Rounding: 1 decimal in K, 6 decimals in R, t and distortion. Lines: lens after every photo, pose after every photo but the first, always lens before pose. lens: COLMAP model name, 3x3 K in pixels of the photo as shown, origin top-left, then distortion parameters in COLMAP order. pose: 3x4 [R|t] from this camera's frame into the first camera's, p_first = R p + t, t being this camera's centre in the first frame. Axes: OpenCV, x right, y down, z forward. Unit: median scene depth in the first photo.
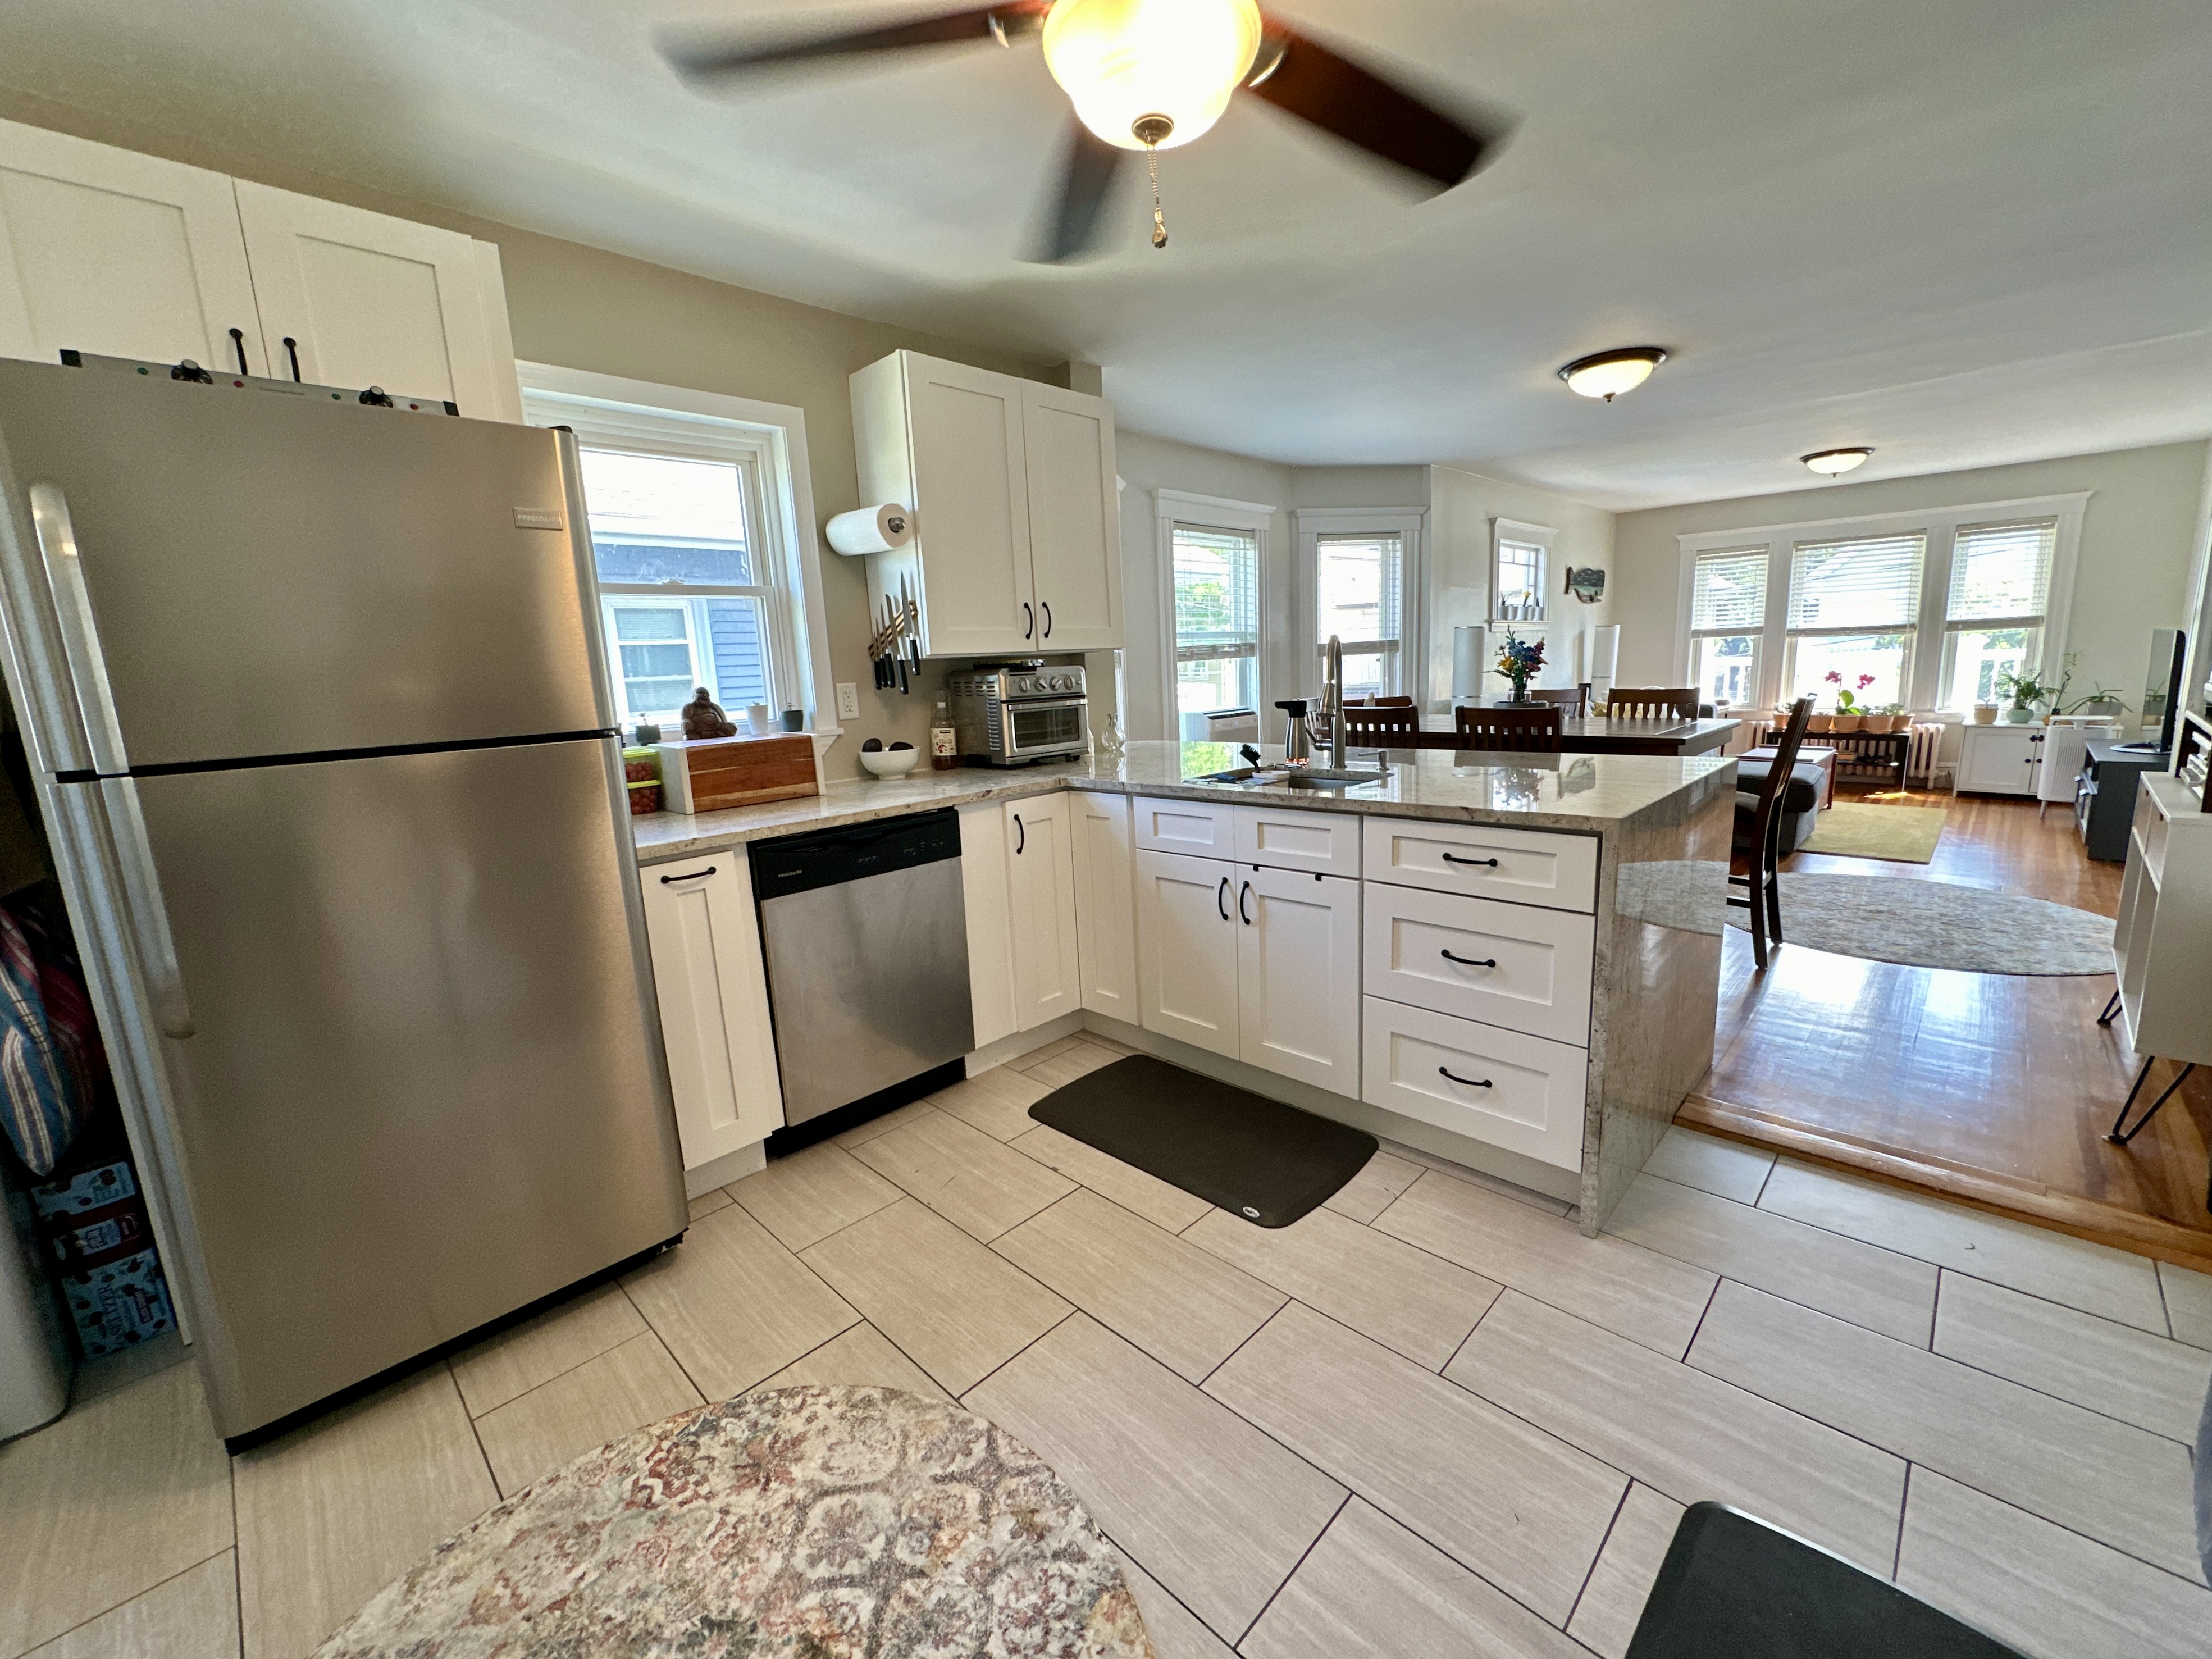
lens RADIAL K [[899.7, 0, 1106.0], [0, 899.7, 829.5], [0, 0, 1]] dist [-0.001463, -0.000789]
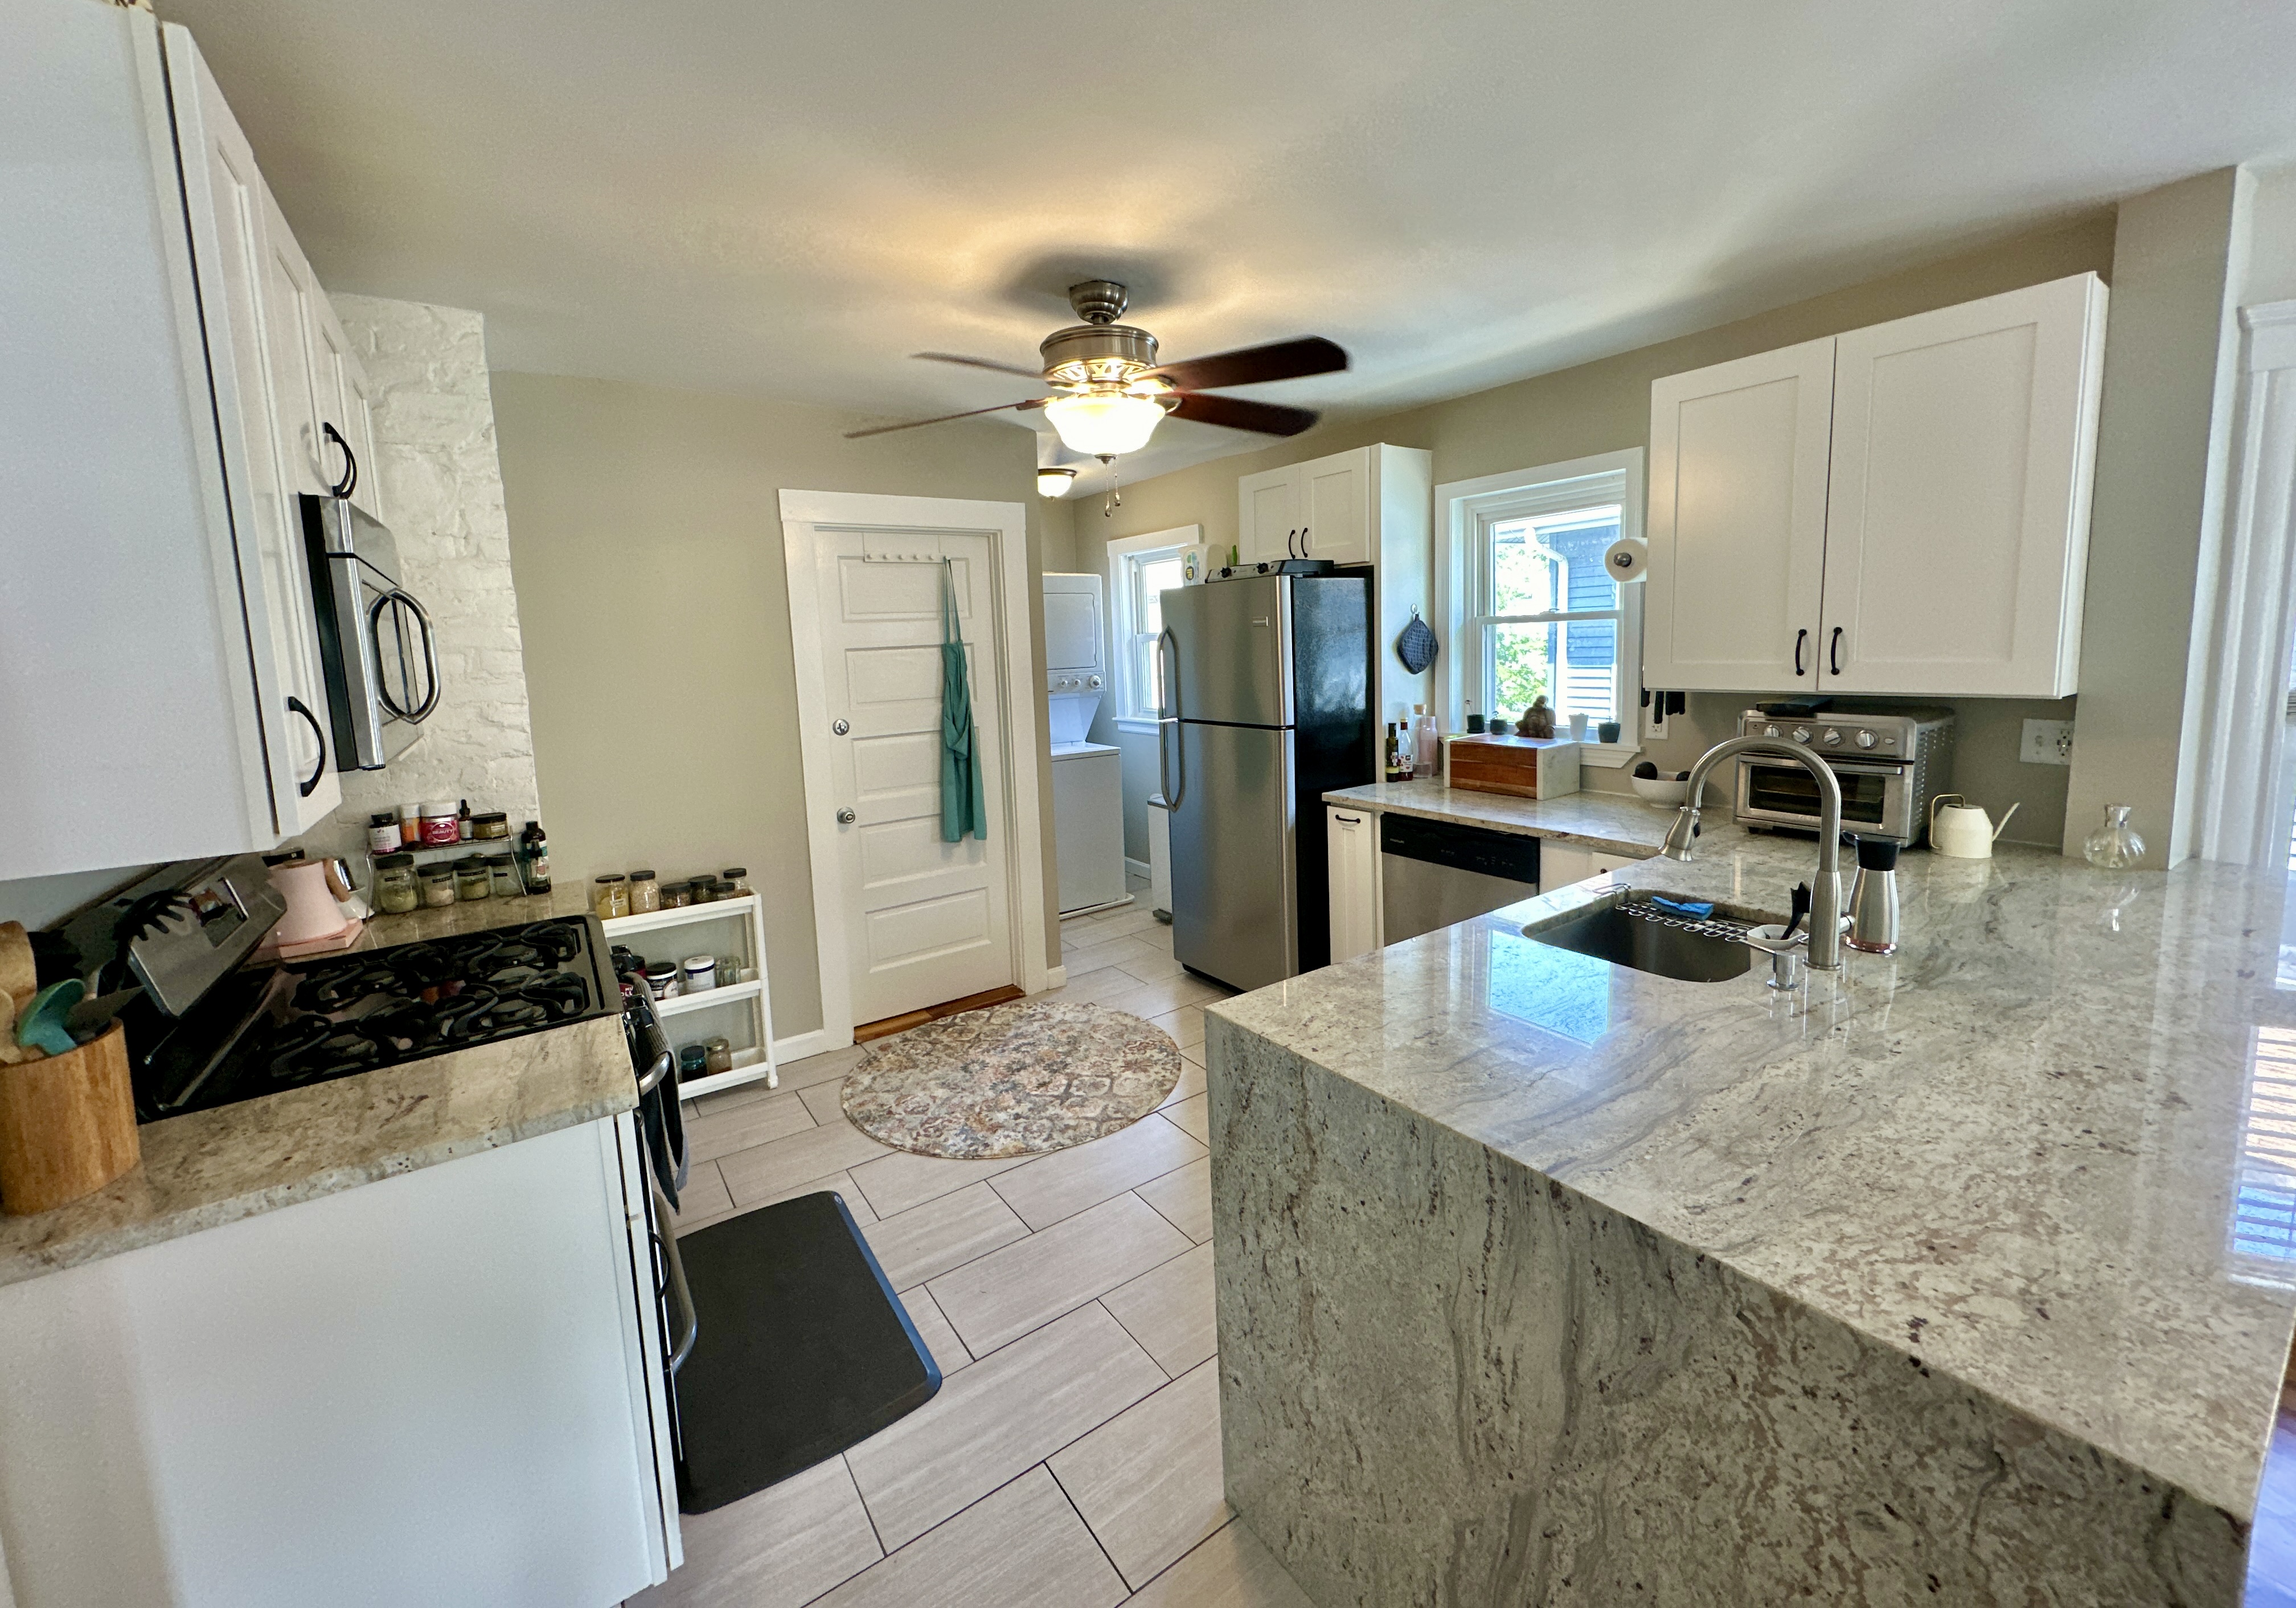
lens RADIAL K [[920.0, 0, 1152.9], [0, 920.0, 749.8], [0, 0, 1]] dist [-0.000897, -0.000201]
pose [[-0.179803, 0.177022, -0.967643, 1.115169], [-0.125700, 0.971476, 0.201080, -0.339985], [0.975638, 0.157788, -0.152423, 0.846585]]
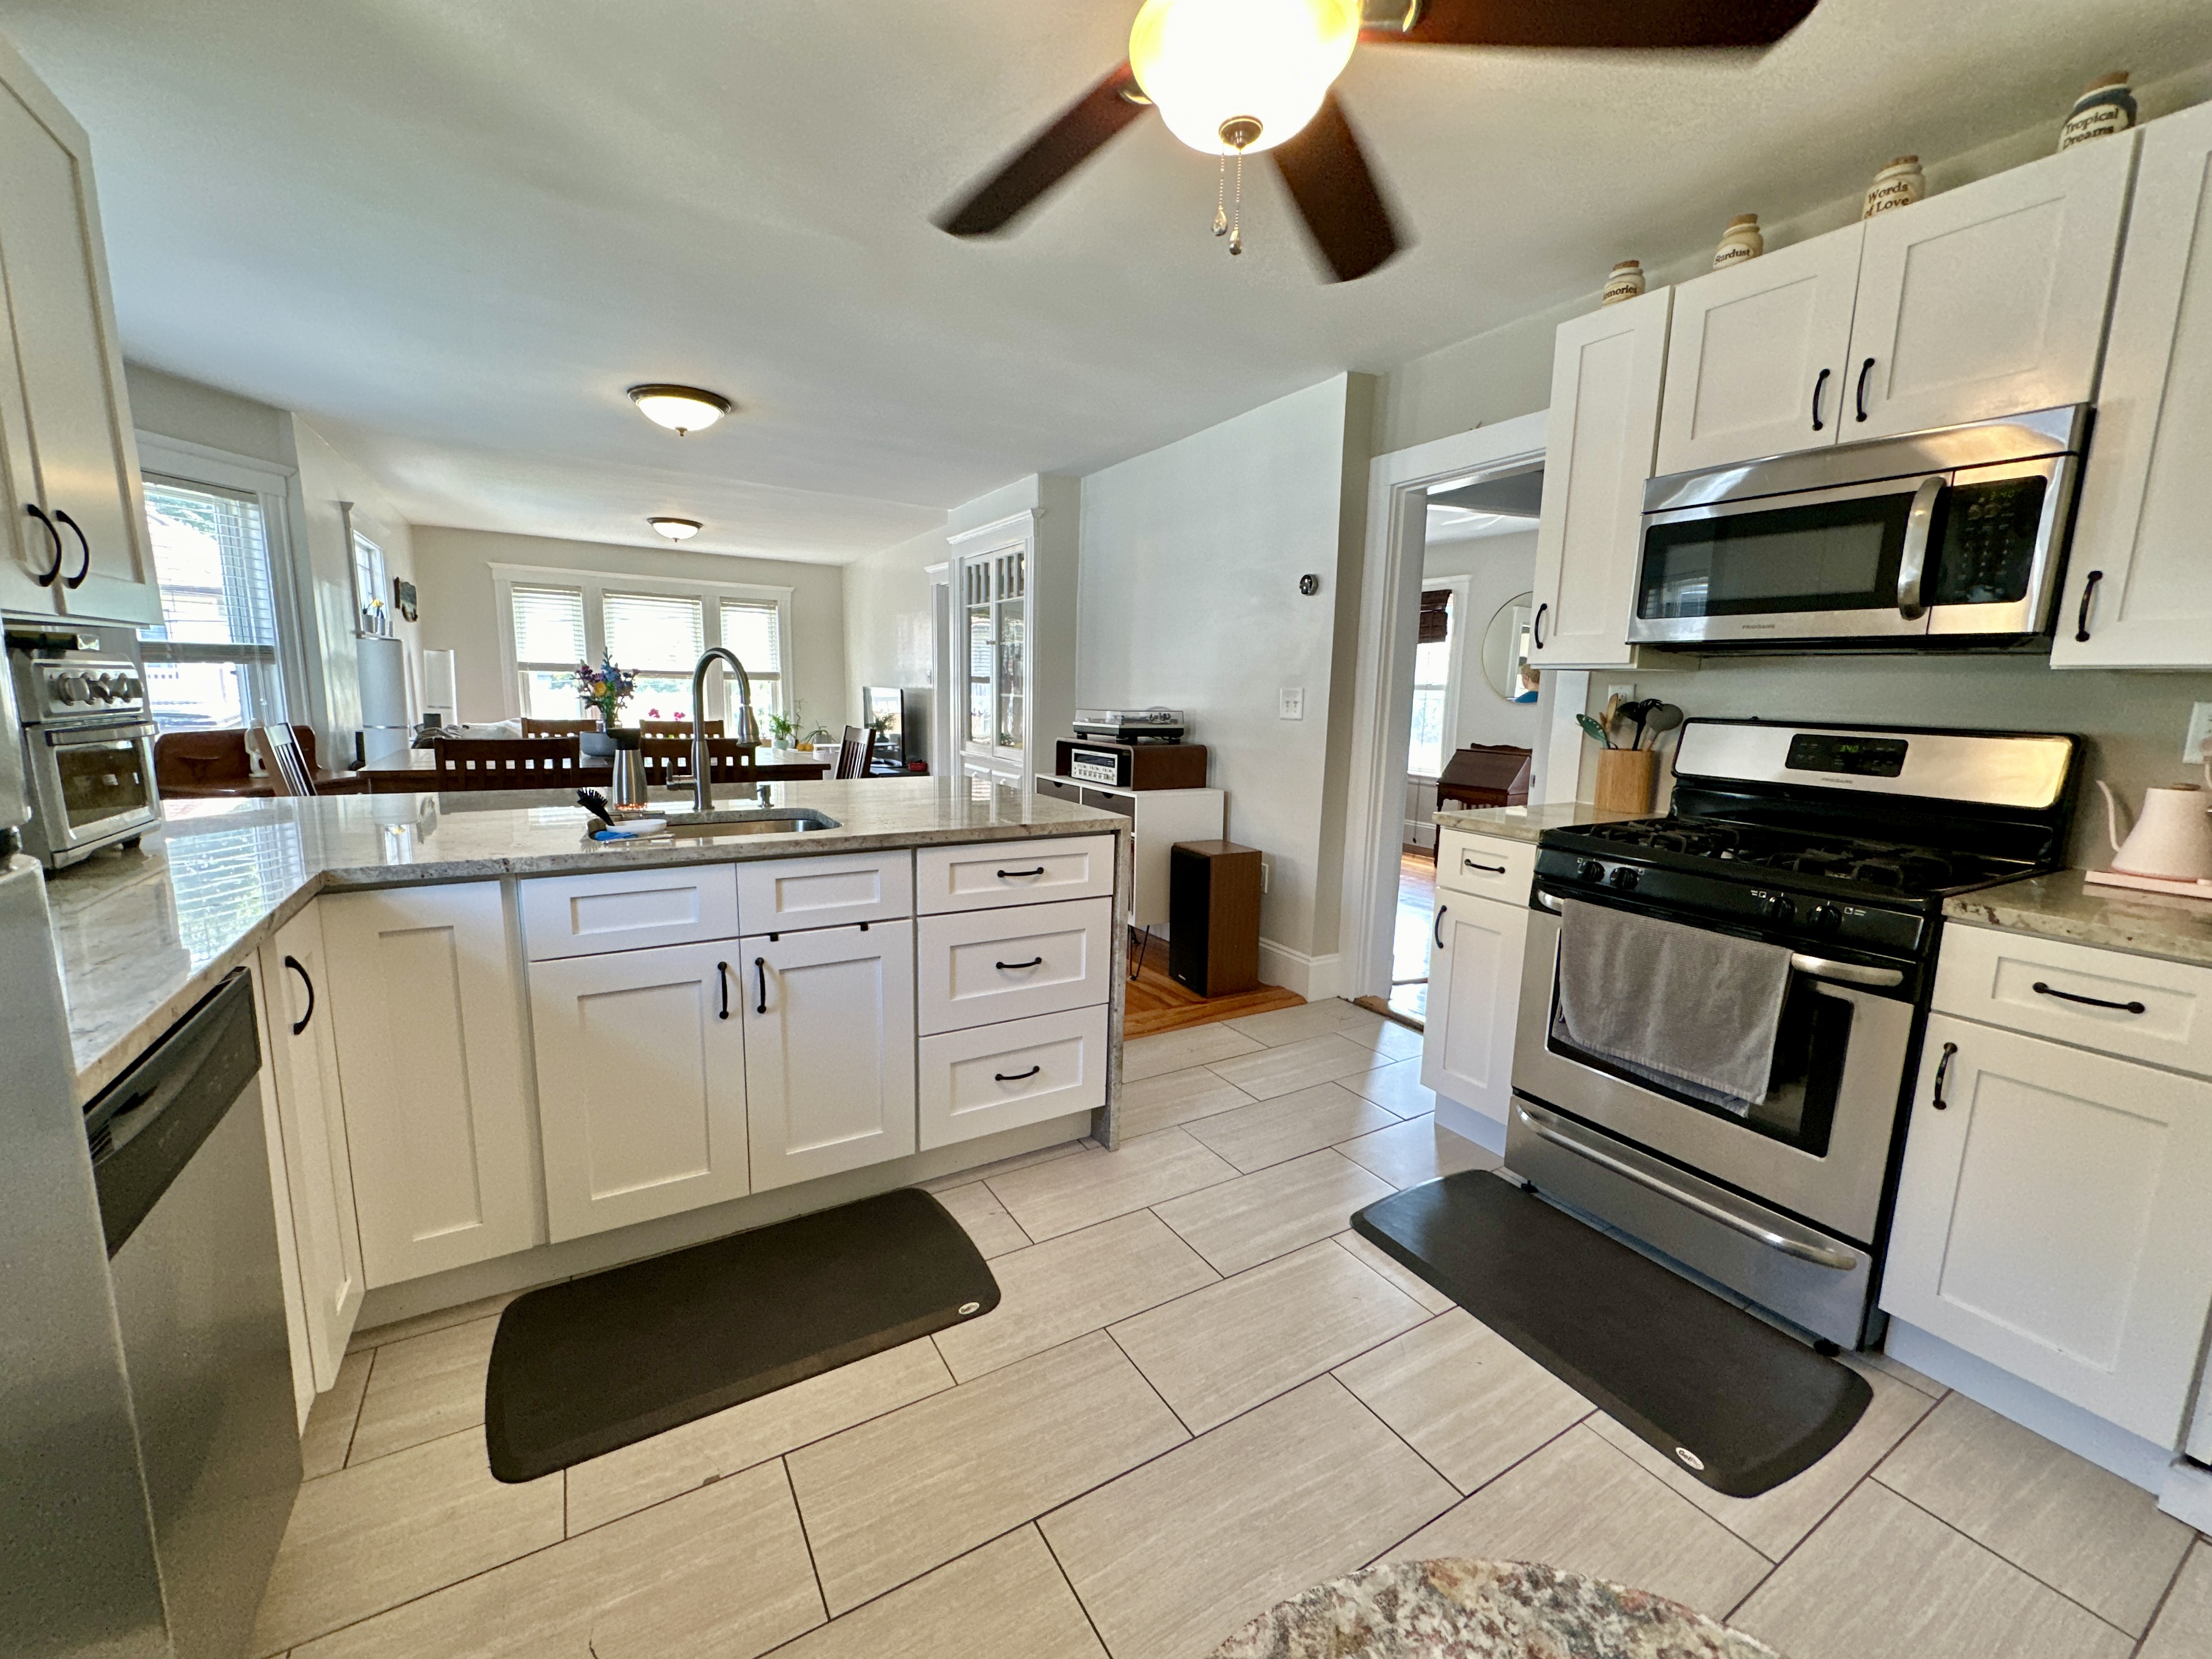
lens RADIAL K [[899.7, 0, 1106.0], [0, 899.7, 829.5], [0, 0, 1]] dist [-0.001463, -0.000789]
pose [[0.247507, -0.100319, 0.963679, -0.569248], [0.137245, 0.988226, 0.067625, -0.071245], [-0.959116, 0.115522, 0.258361, 0.561562]]
